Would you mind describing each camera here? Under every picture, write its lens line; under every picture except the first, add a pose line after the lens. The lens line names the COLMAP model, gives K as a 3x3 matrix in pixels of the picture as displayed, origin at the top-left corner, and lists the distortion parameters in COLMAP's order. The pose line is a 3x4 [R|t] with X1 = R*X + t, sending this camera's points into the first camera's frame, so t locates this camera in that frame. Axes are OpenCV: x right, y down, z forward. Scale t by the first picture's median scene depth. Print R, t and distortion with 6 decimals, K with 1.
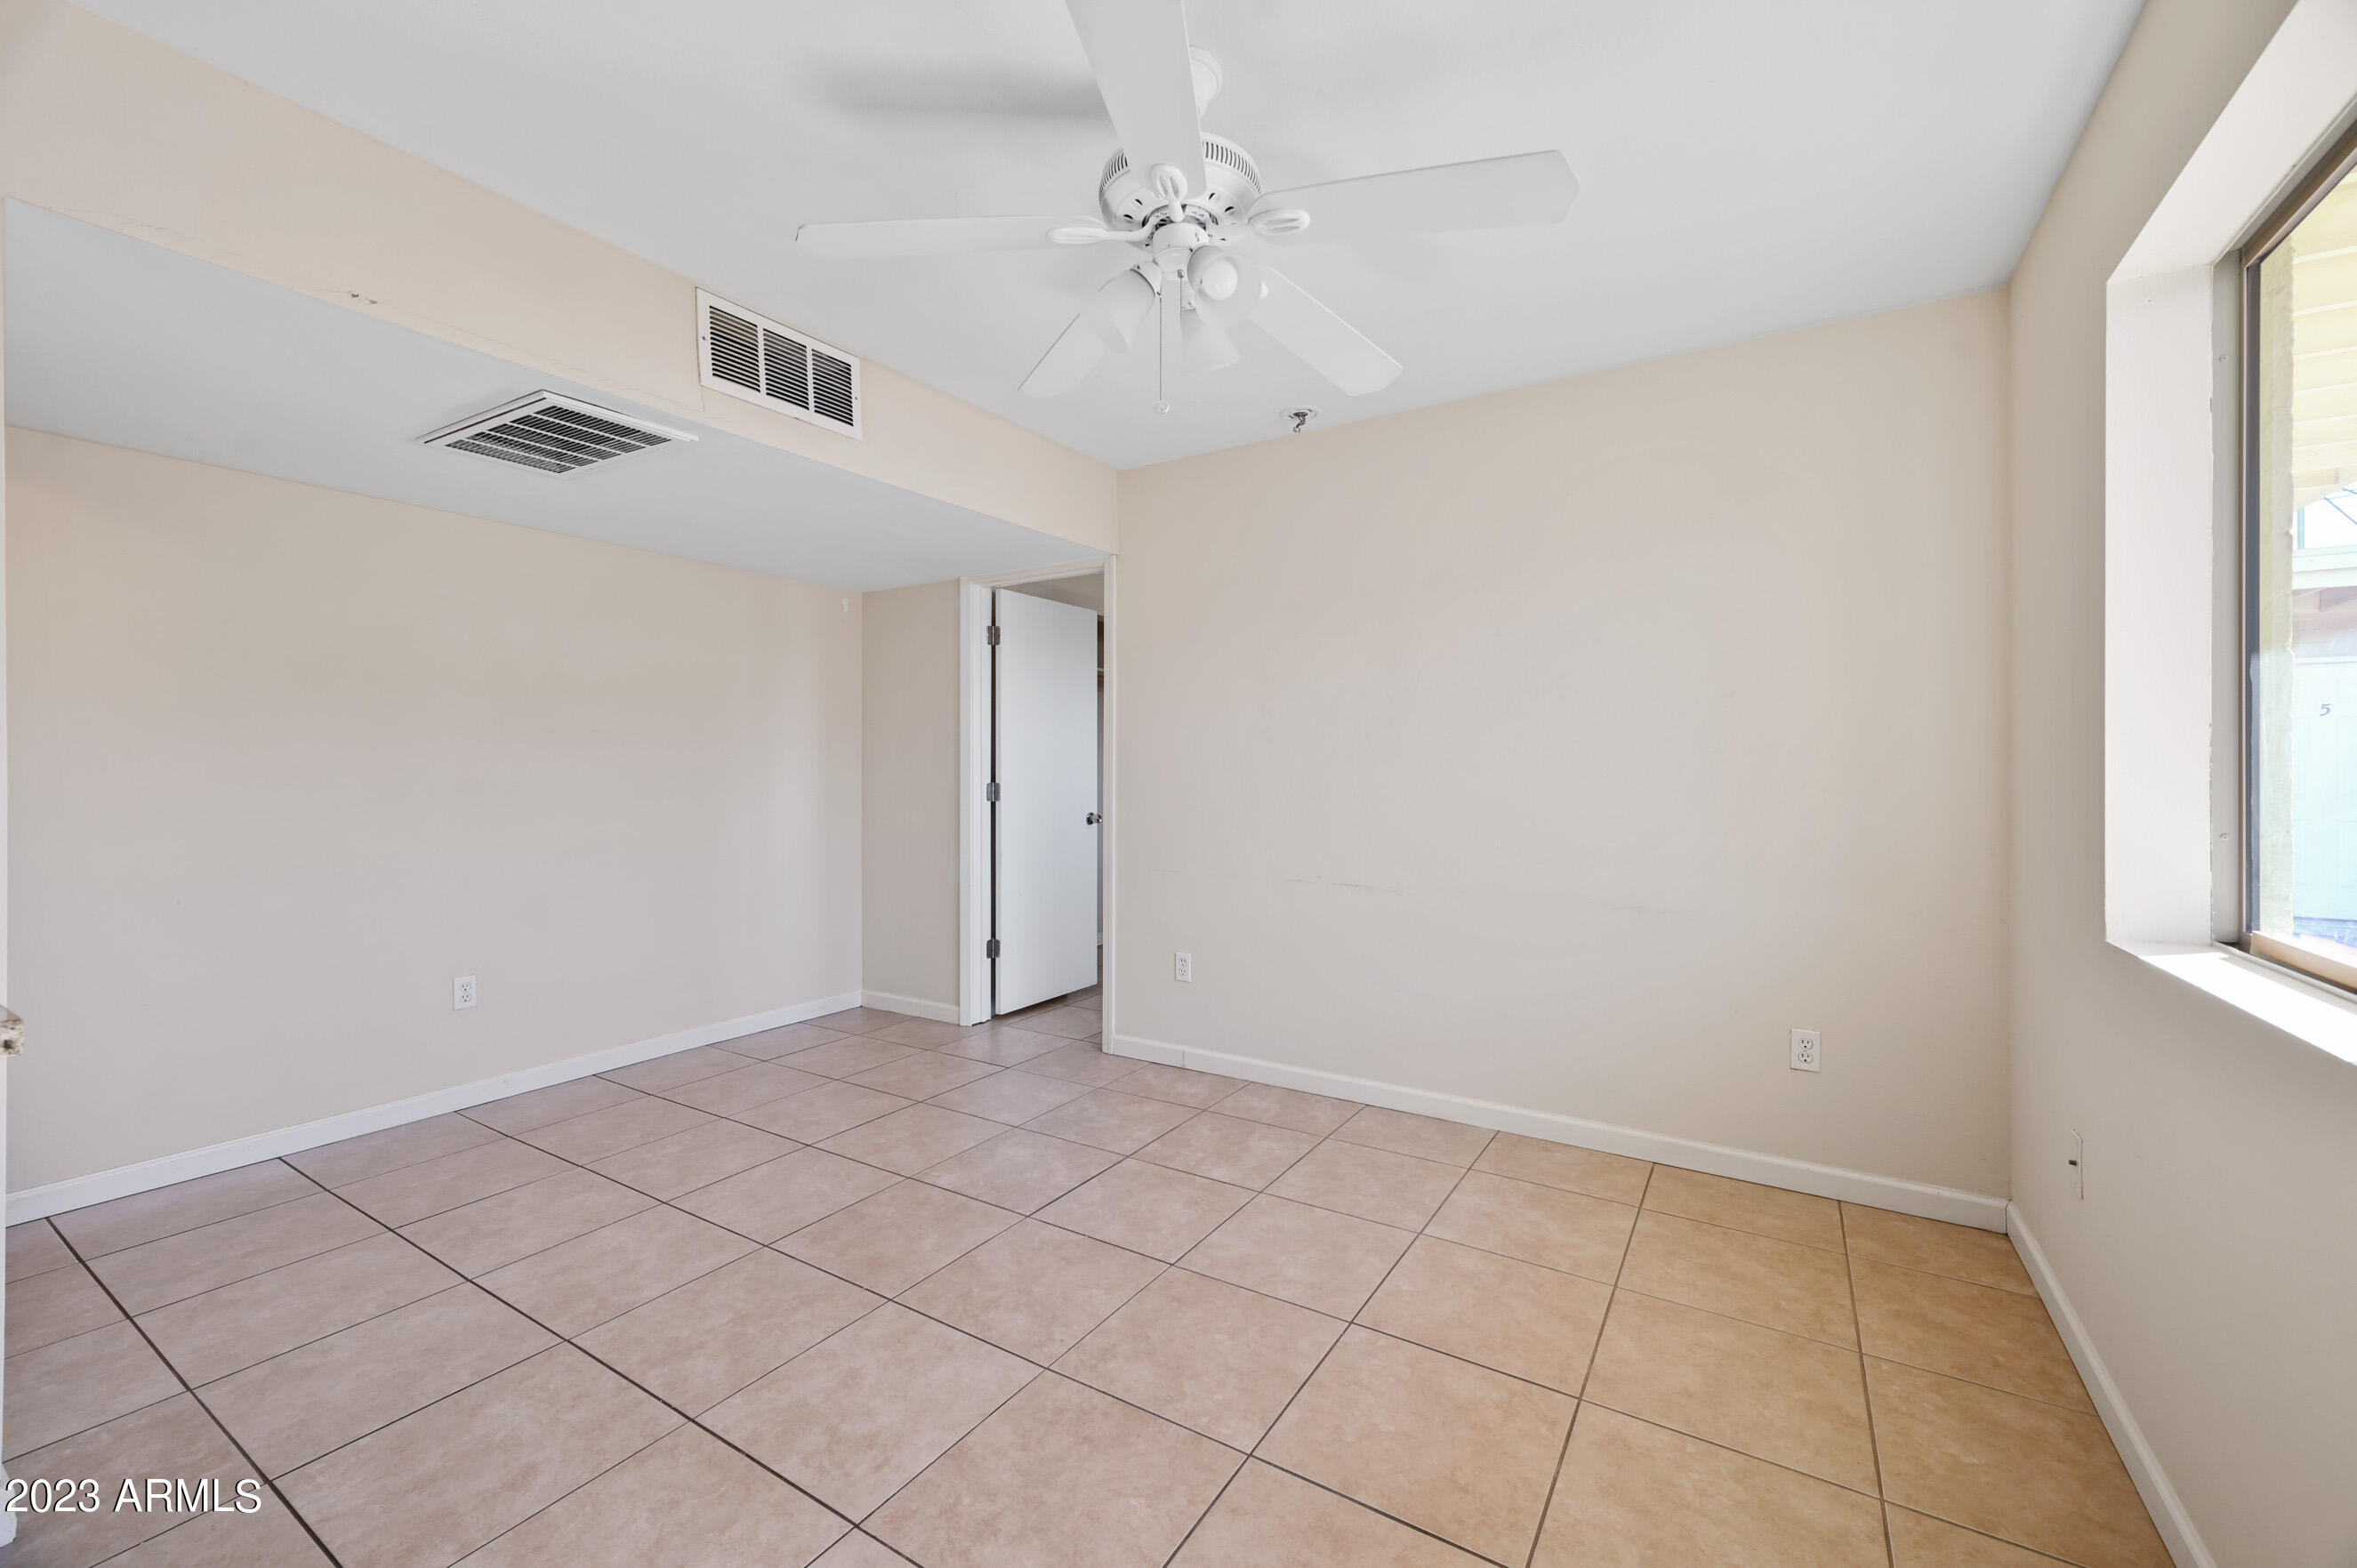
lens RADIAL K [[938.0, 0, 1192.0], [0, 938.0, 780.1], [0, 0, 1]] dist [0.000744, 0.000718]
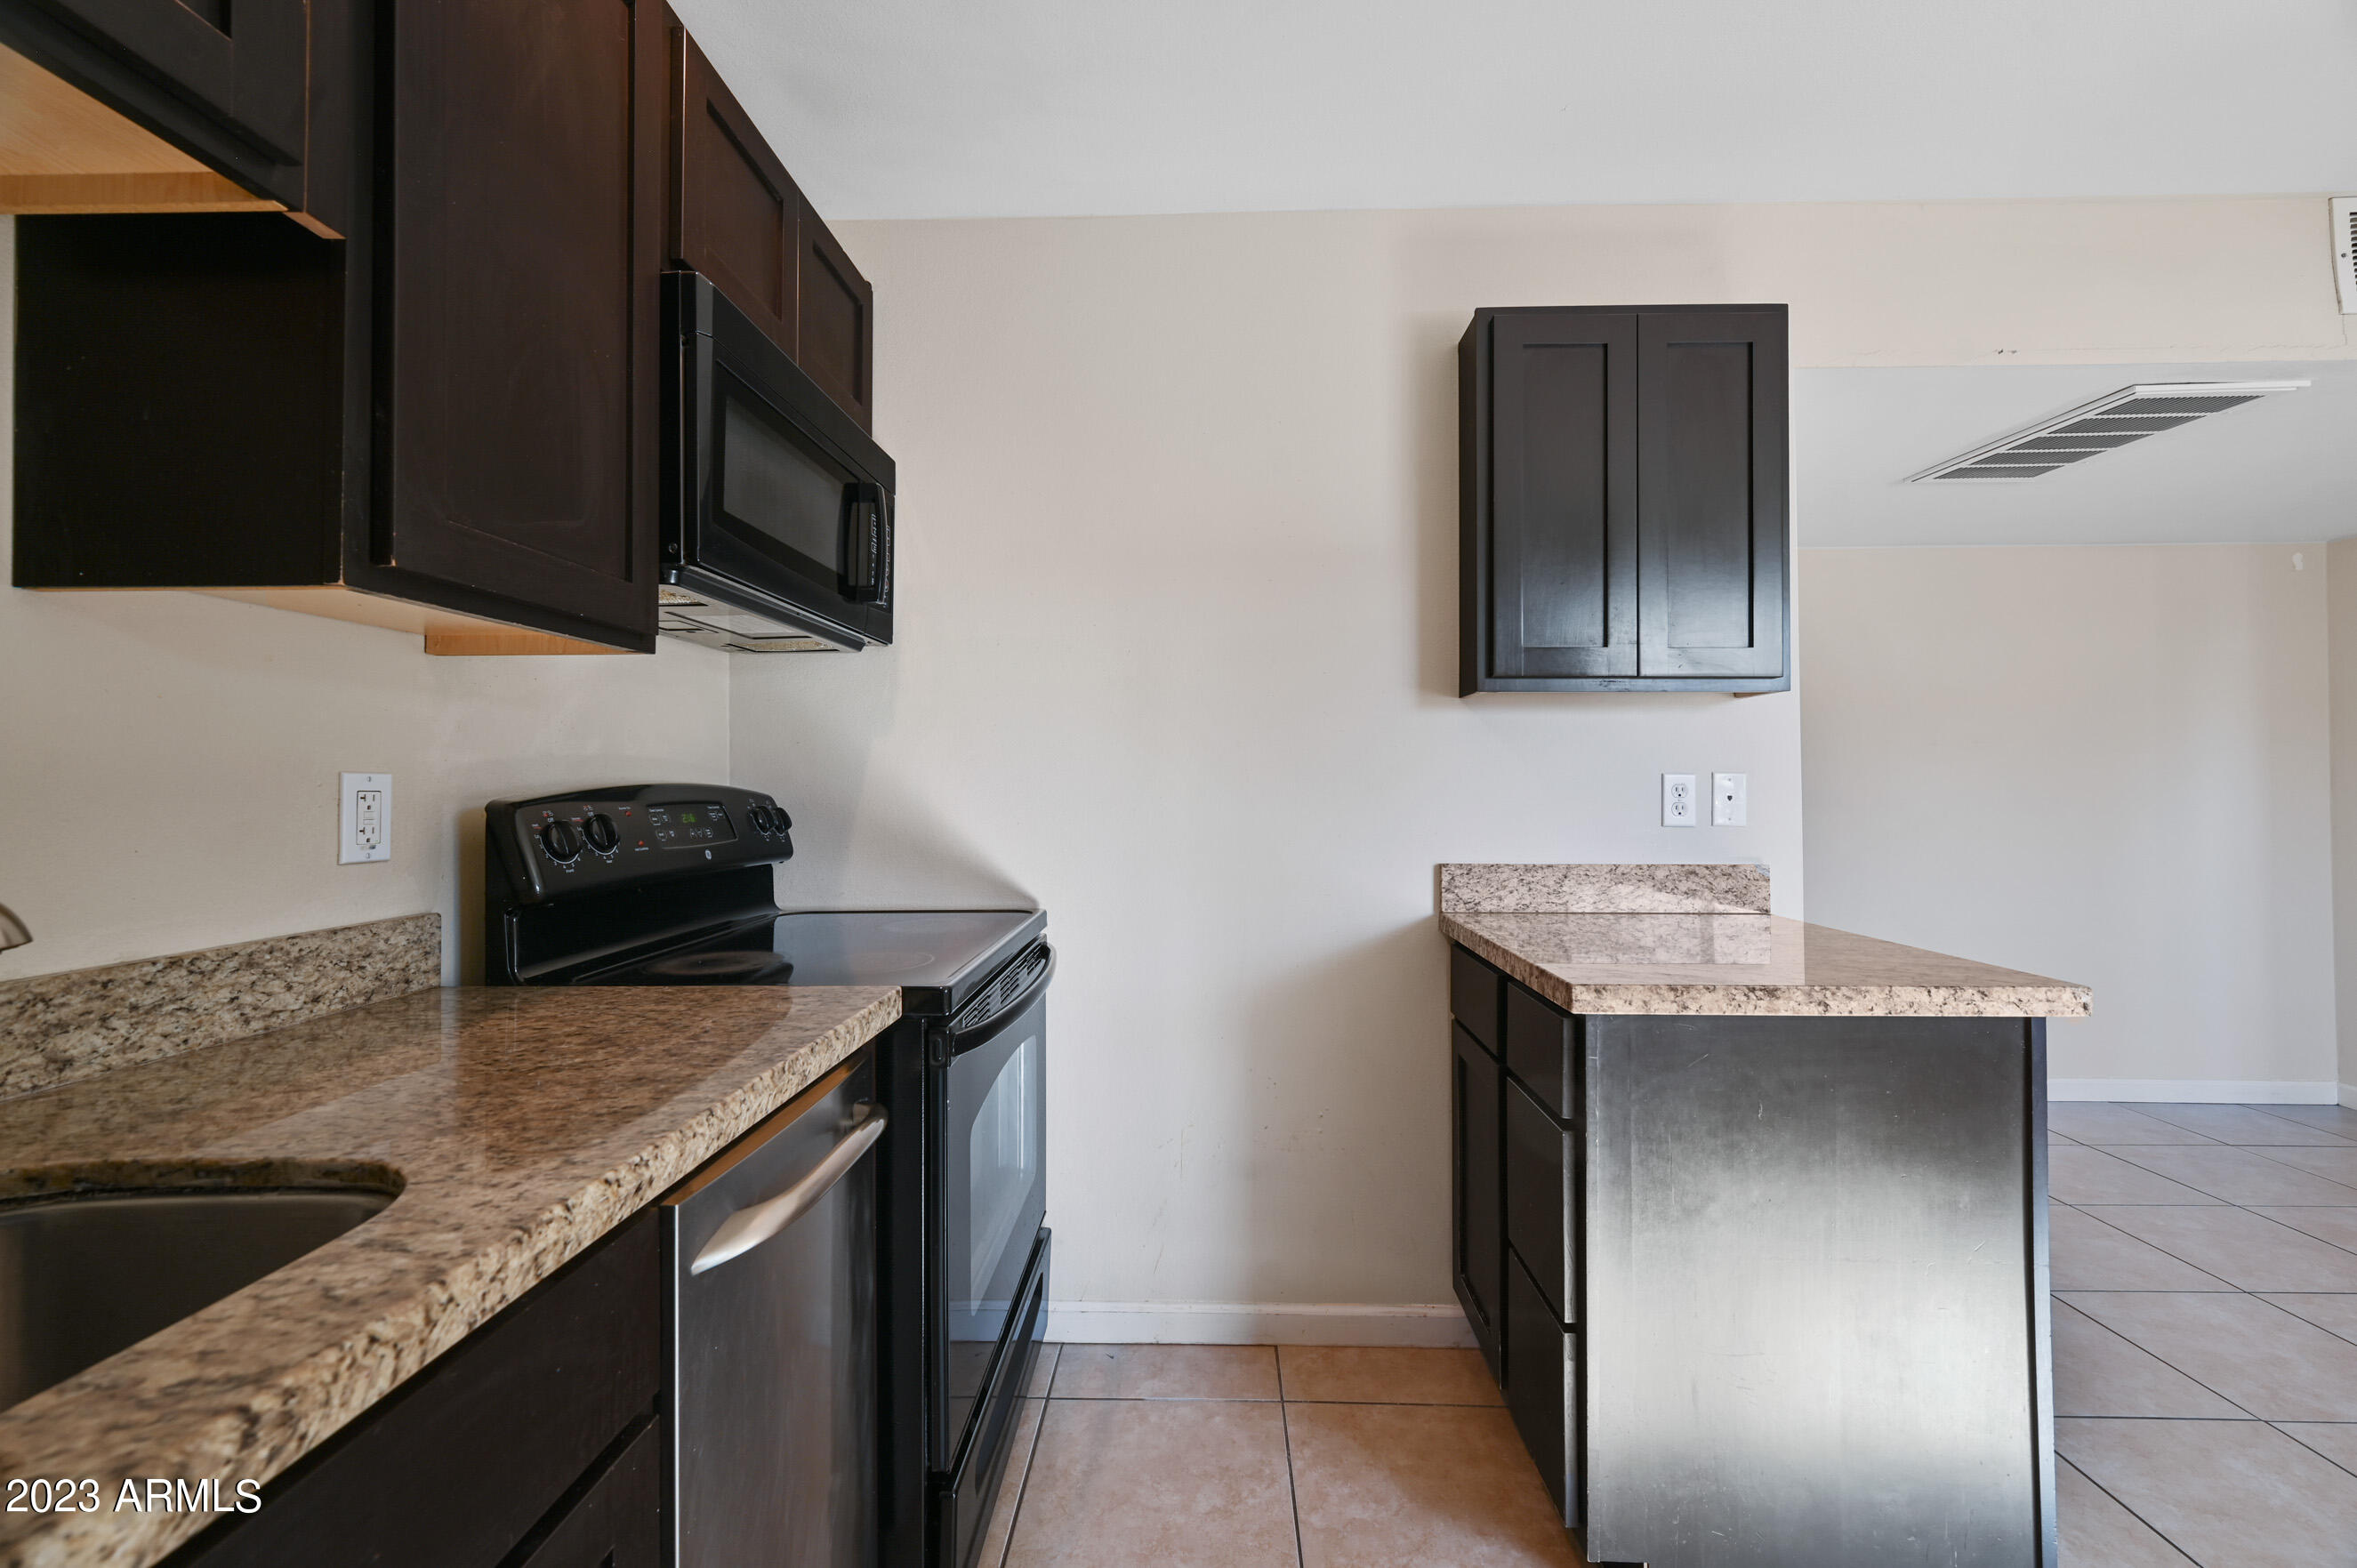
lens RADIAL K [[938.0, 0, 1178.6], [0, 938.0, 773.5], [0, 0, 1]] dist [0.000744, 0.000718]
pose [[0.500978, -0.015147, -0.865327, -0.287818], [-0.002851, 0.999813, -0.019152, 0.000472], [0.865455, 0.012062, 0.500841, -0.254358]]
